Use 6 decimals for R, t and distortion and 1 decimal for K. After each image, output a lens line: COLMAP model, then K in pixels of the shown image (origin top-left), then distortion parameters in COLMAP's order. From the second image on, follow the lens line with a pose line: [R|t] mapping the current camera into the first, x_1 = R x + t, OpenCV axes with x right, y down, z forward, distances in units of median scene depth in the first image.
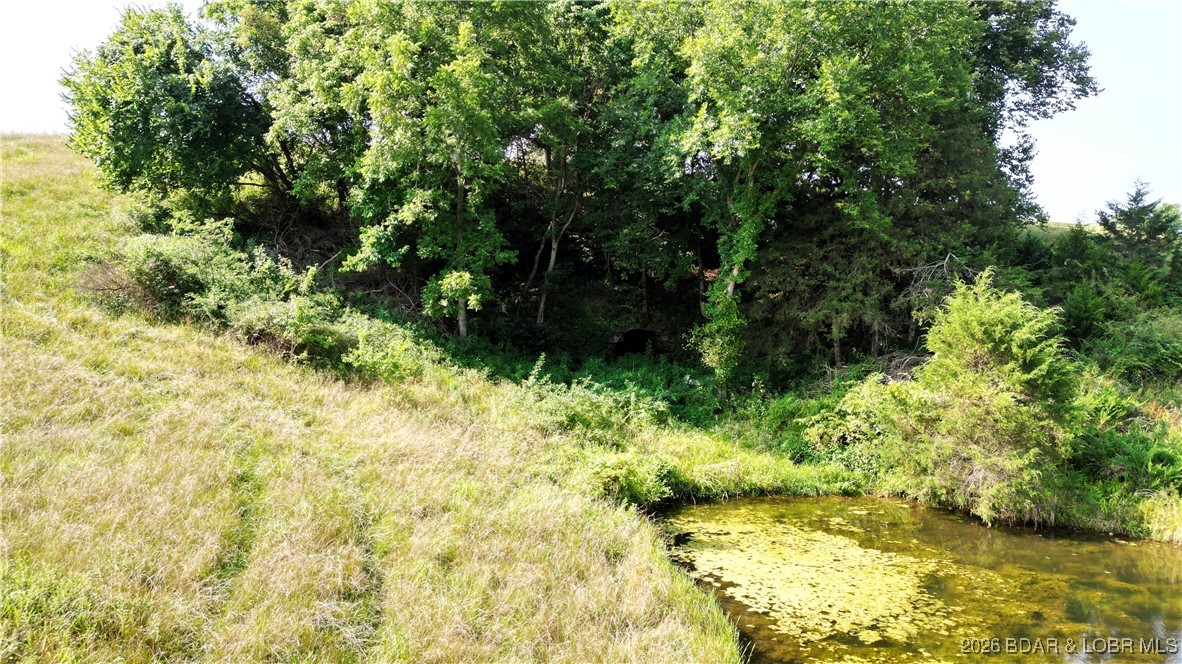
lens RADIAL K [[859.0, 0, 589.0], [0, 859.0, 334.7], [0, 0, 1]] dist [0.083622, -0.093229]
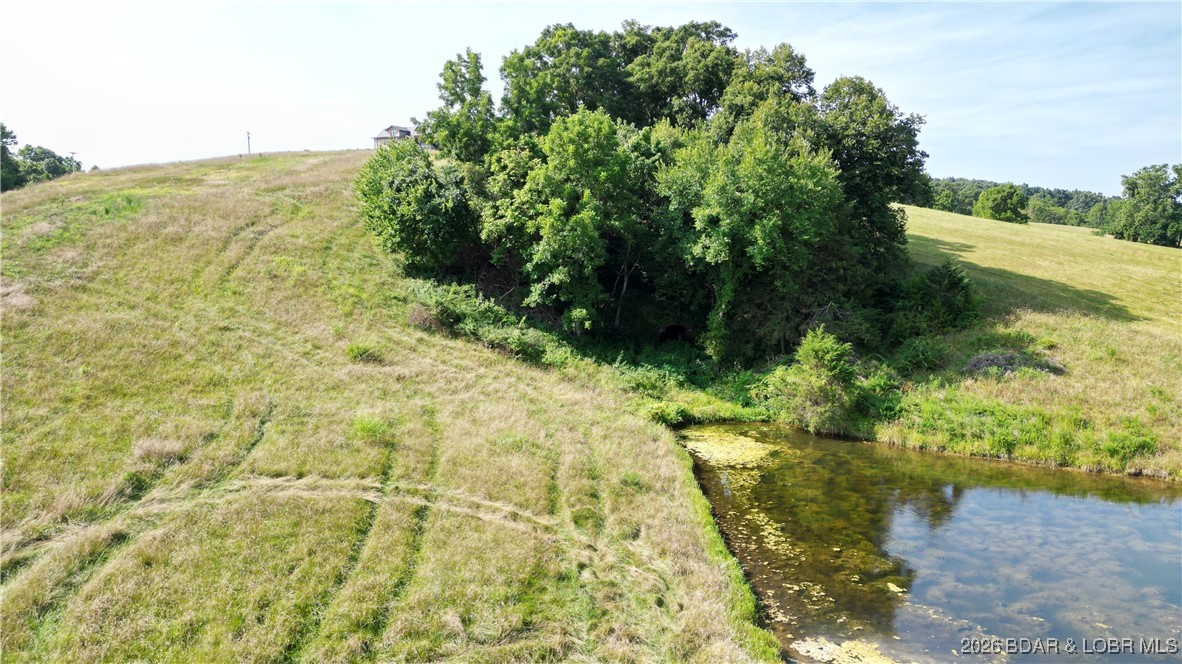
lens RADIAL K [[859.0, 0, 589.0], [0, 859.0, 334.7], [0, 0, 1]] dist [0.083622, -0.093229]
pose [[0.998166, 0.011738, -0.059392, -0.015284], [-0.006968, 0.996780, 0.079888, -0.189282], [0.060139, -0.079327, 0.995033, -1.083292]]
